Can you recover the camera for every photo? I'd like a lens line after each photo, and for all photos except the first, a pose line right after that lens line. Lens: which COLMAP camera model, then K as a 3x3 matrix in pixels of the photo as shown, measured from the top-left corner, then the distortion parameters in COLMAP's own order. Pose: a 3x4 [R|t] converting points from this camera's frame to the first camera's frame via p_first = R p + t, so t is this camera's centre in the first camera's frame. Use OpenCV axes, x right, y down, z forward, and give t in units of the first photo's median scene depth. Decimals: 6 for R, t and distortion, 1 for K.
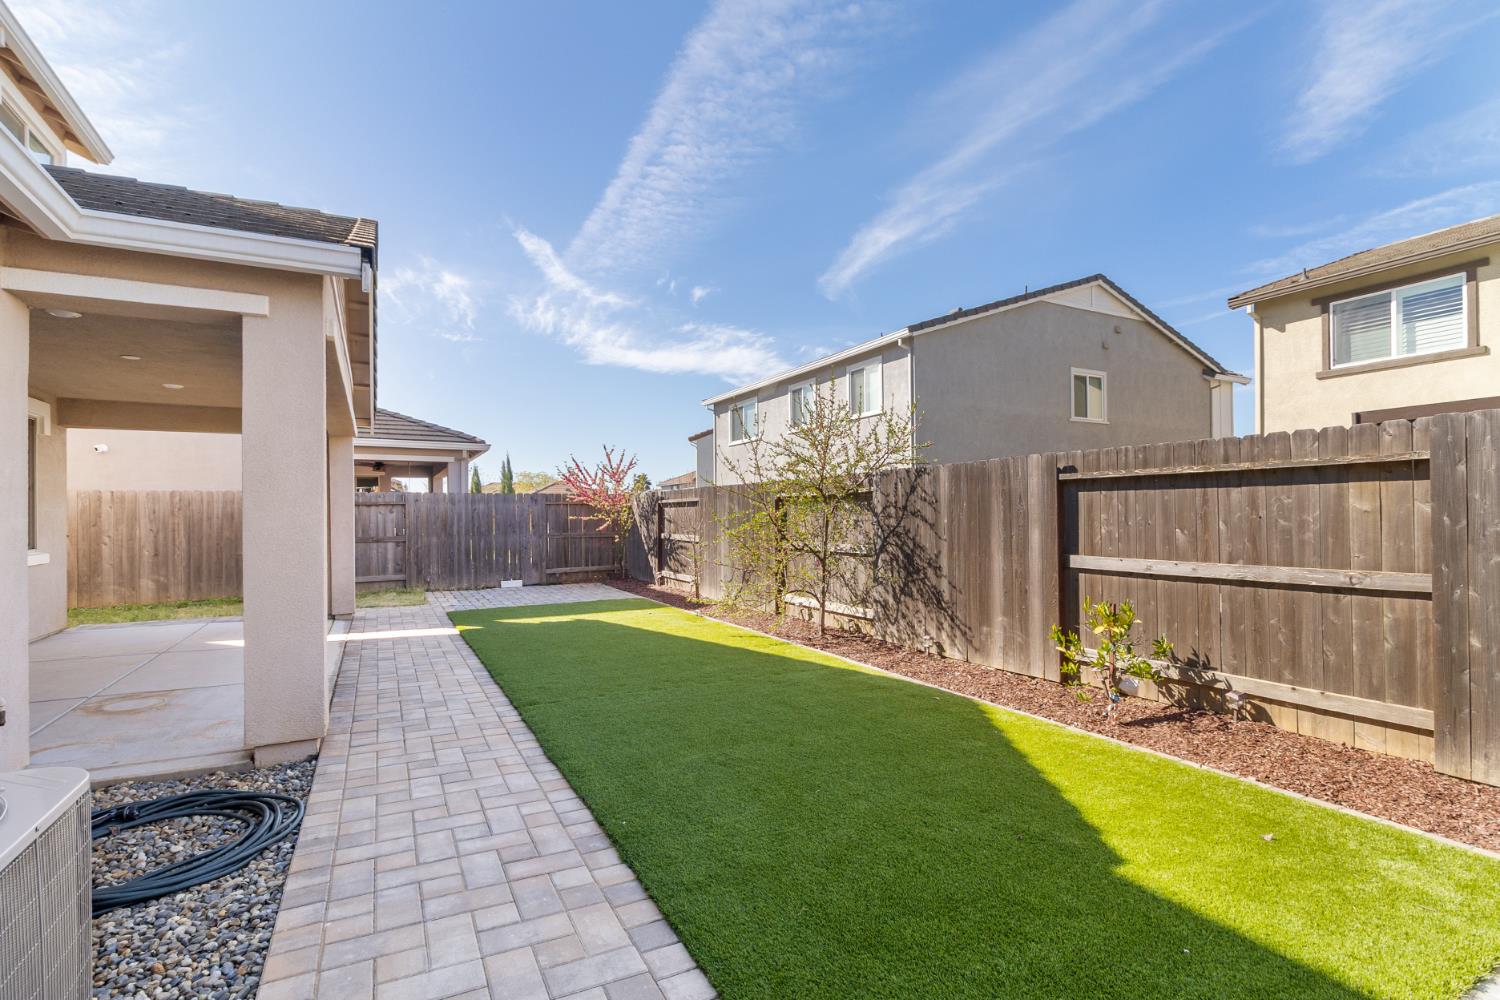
lens RADIAL K [[696.7, 0, 749.6], [0, 696.7, 514.1], [0, 0, 1]] dist [0.003431, -0.000165]
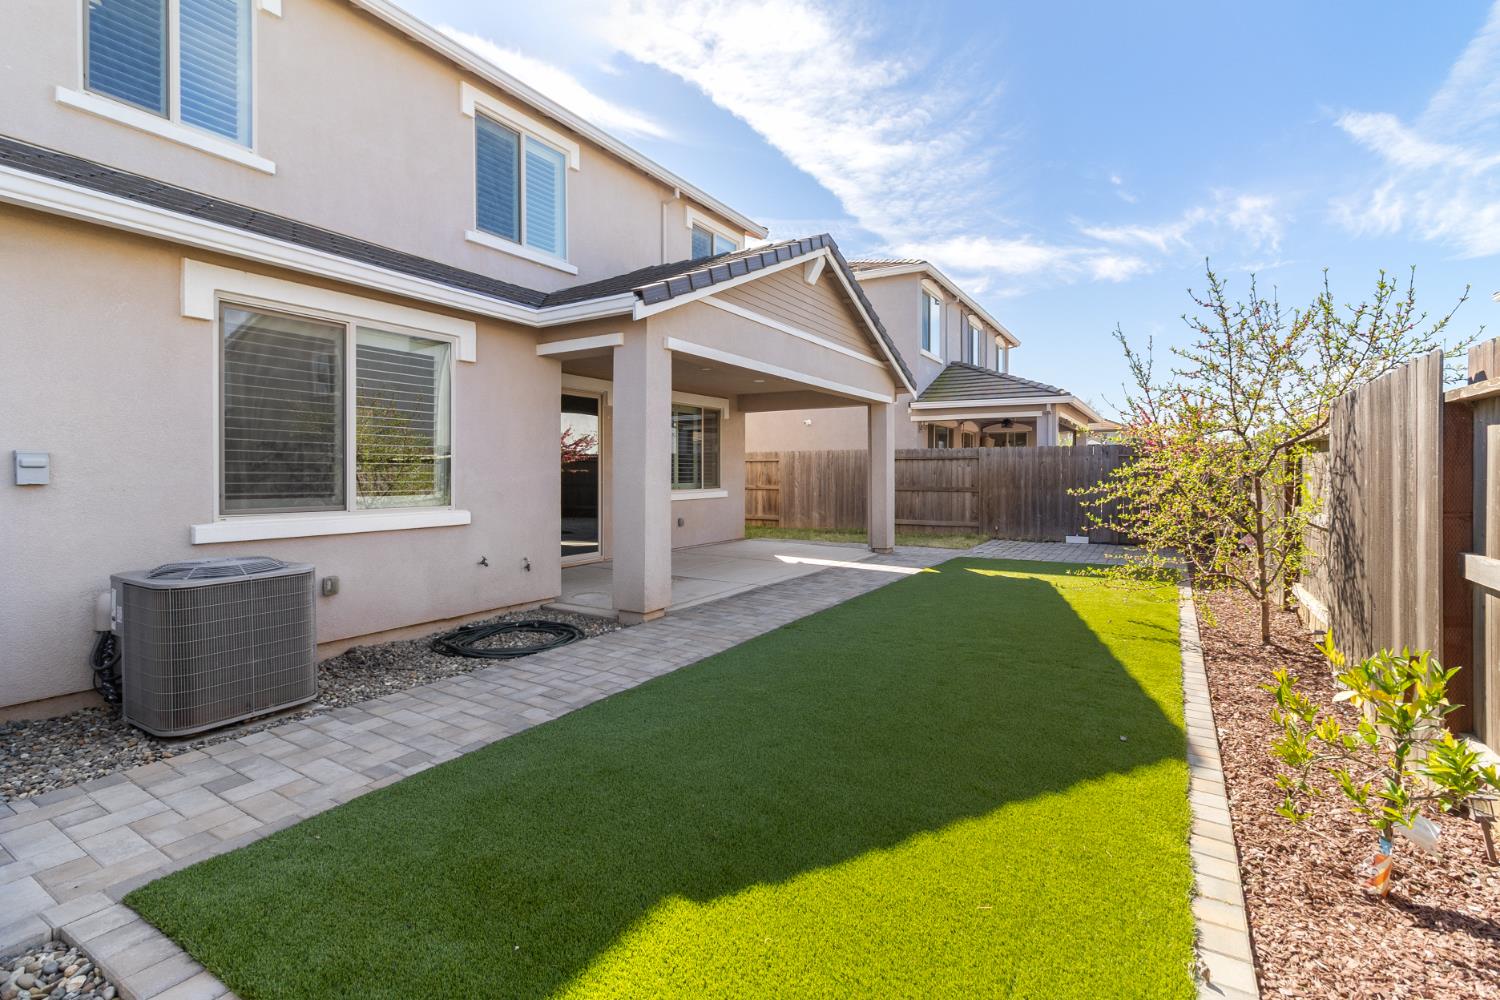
lens RADIAL K [[696.7, 0, 759.6], [0, 696.7, 461.6], [0, 0, 1]] dist [0.003431, -0.000165]
pose [[0.517663, -0.005086, -0.855569, 0.236092], [-0.001240, 0.999977, -0.006694, -0.000856], [0.855584, 0.004526, 0.517645, 0.119452]]
